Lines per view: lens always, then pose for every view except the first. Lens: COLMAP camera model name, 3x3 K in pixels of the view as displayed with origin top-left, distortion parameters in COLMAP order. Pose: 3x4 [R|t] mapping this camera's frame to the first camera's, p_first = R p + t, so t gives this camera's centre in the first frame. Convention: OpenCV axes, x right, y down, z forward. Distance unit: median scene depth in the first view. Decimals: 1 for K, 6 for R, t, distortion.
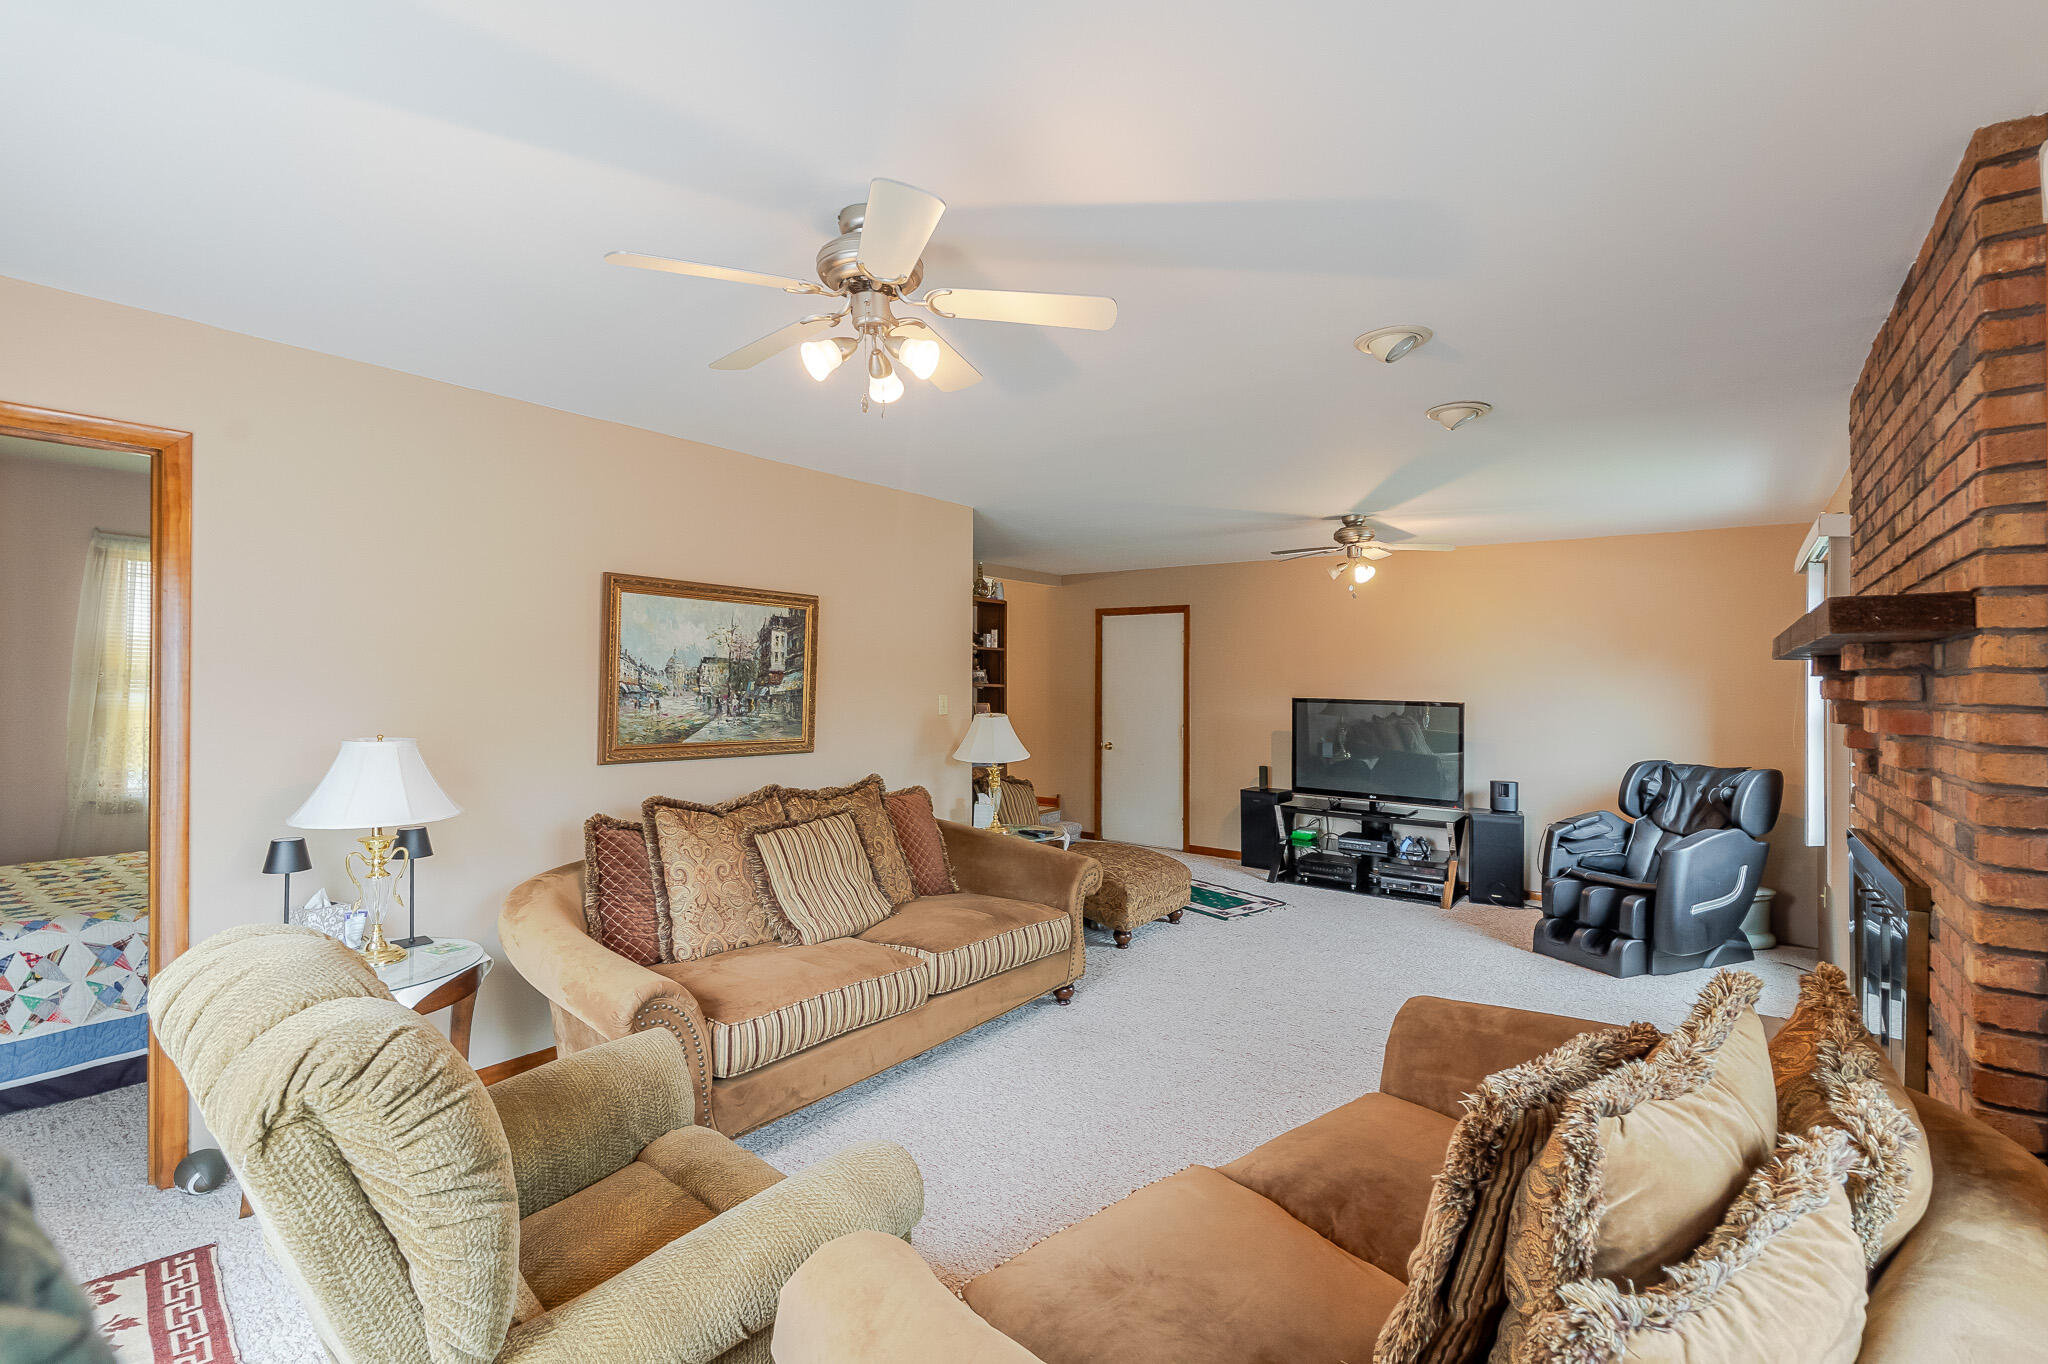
lens RADIAL K [[919.7, 0, 1024.2], [0, 919.7, 677.7], [0, 0, 1]] dist [0.005438, 0.000406]
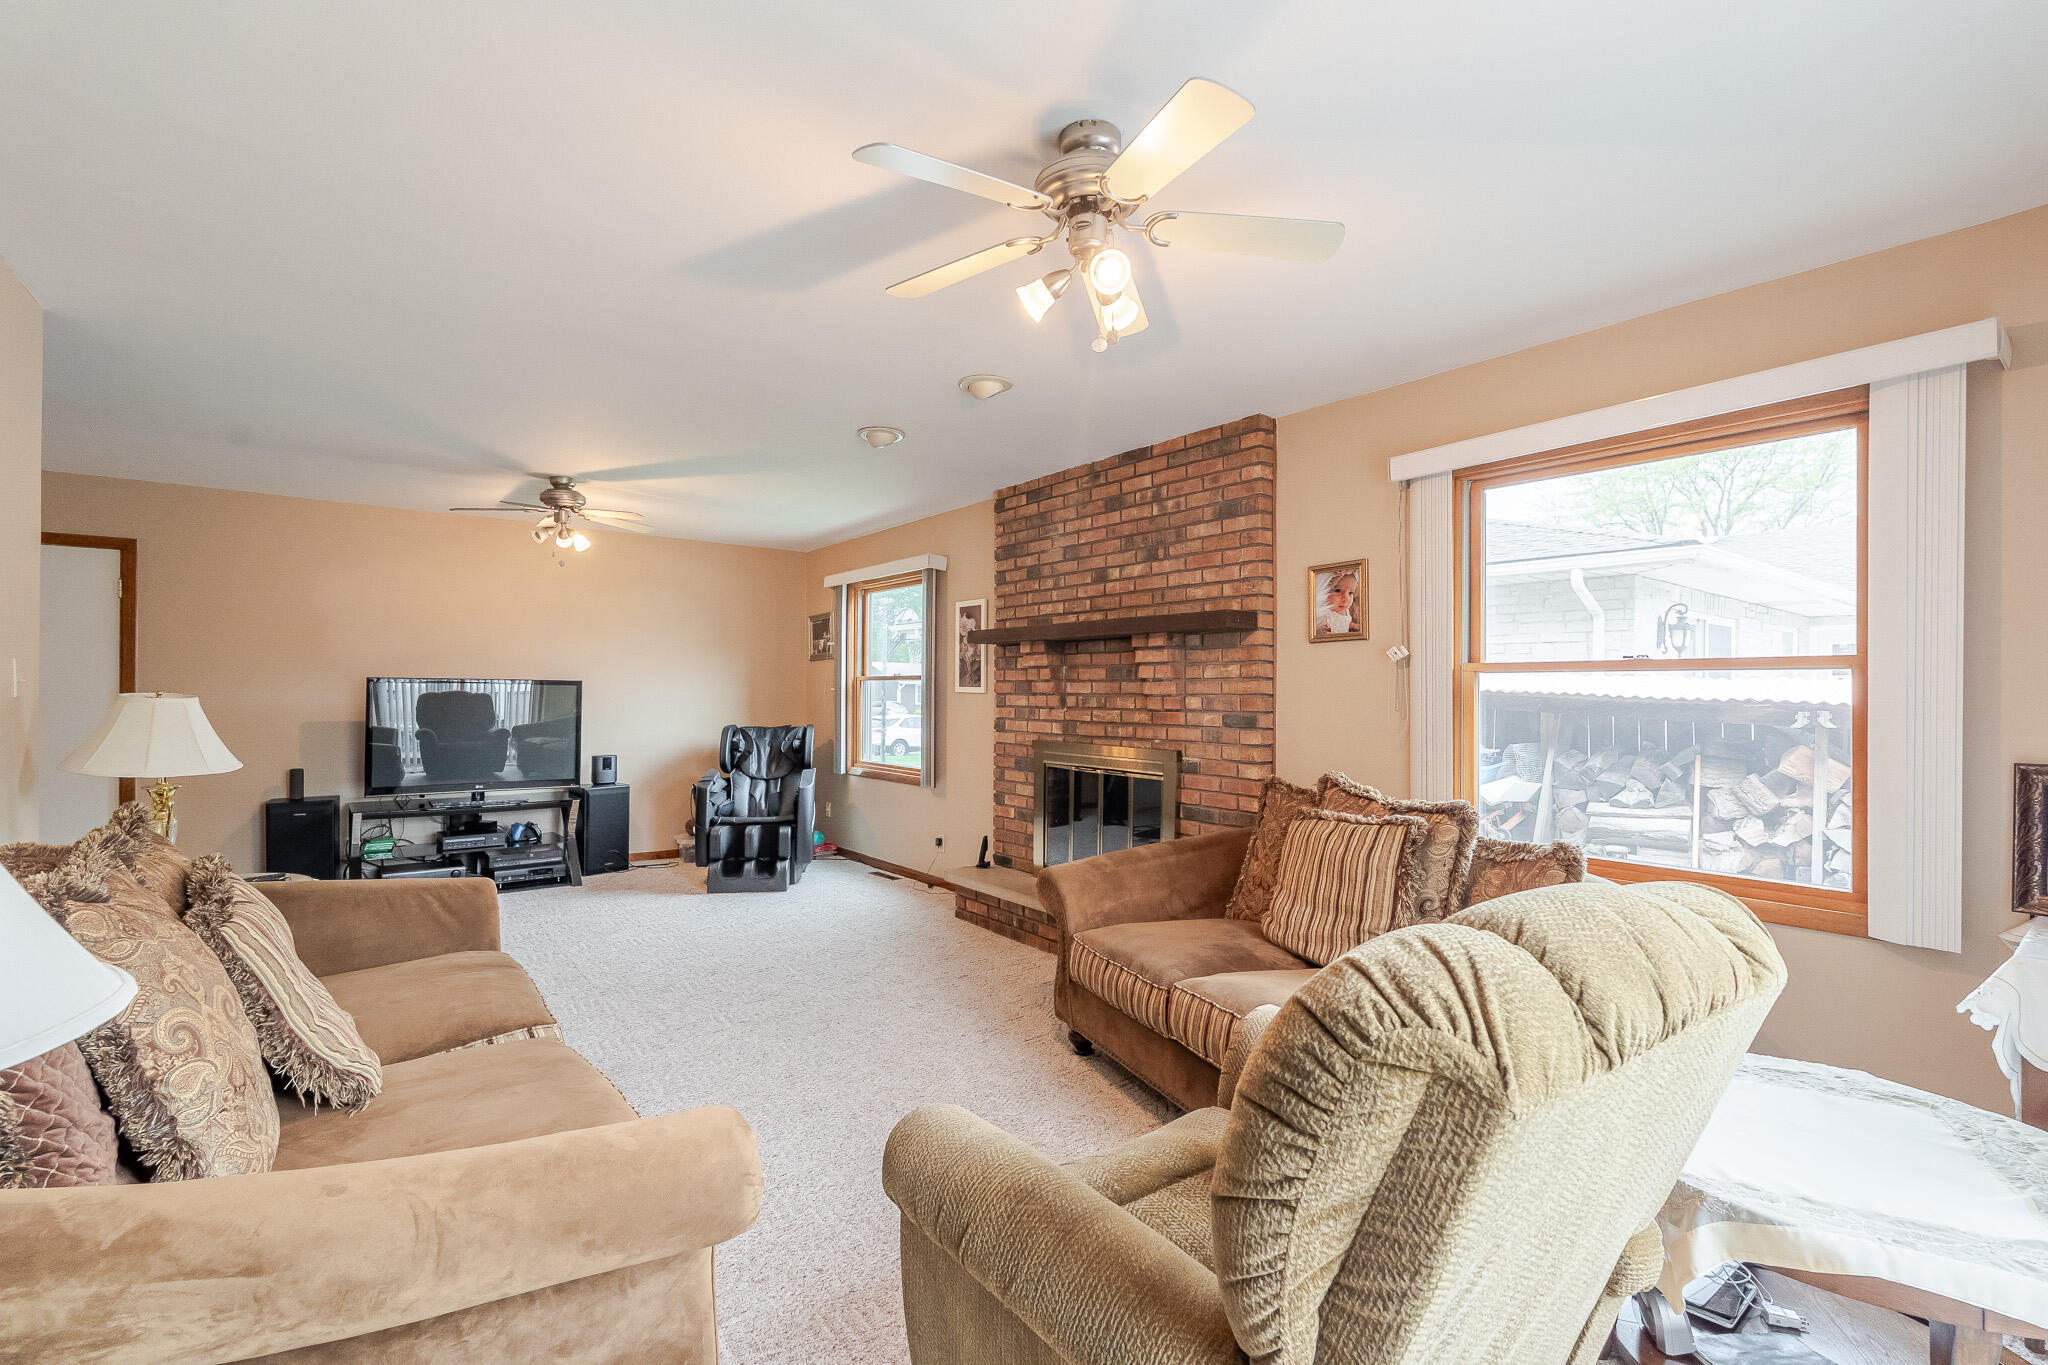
lens RADIAL K [[919.7, 0, 1021.1], [0, 919.7, 680.5], [0, 0, 1]] dist [0.005438, 0.000406]
pose [[0.271373, -0.001667, 0.962473, -0.417502], [-0.005074, 0.999982, 0.003163, 0.024568], [-0.962461, -0.005742, 0.271360, 0.292517]]
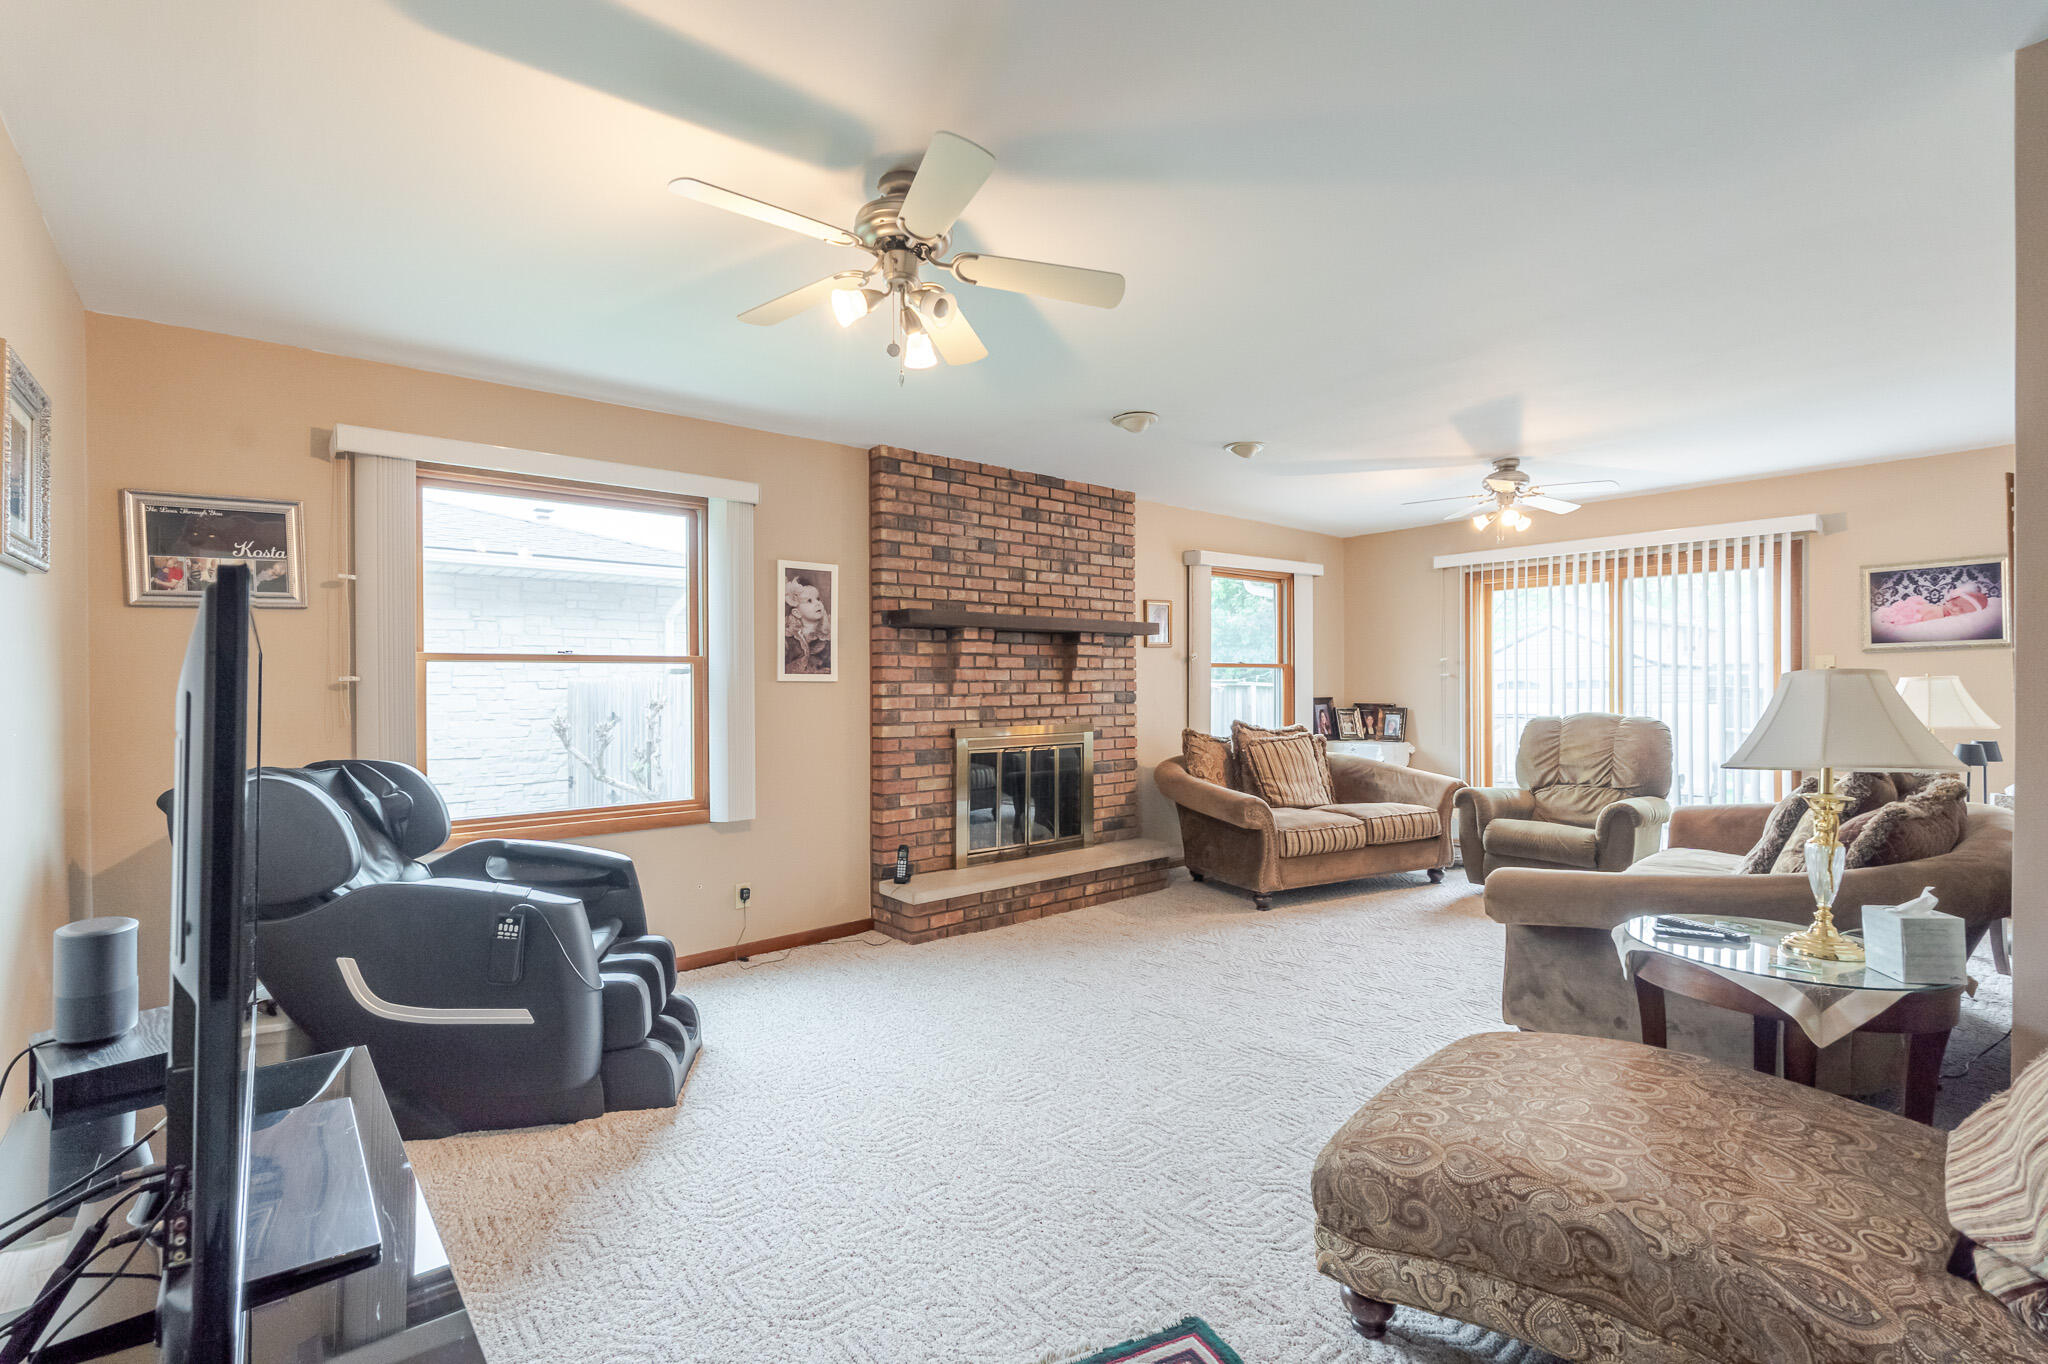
lens RADIAL K [[919.7, 0, 1022.1], [0, 919.7, 687.5], [0, 0, 1]] dist [0.005438, 0.000406]
pose [[-0.976036, -0.005652, 0.217538, 0.450412], [-0.005515, 0.999984, 0.001236, 0.052979], [-0.217541, 0.000006, -0.976051, 1.793543]]
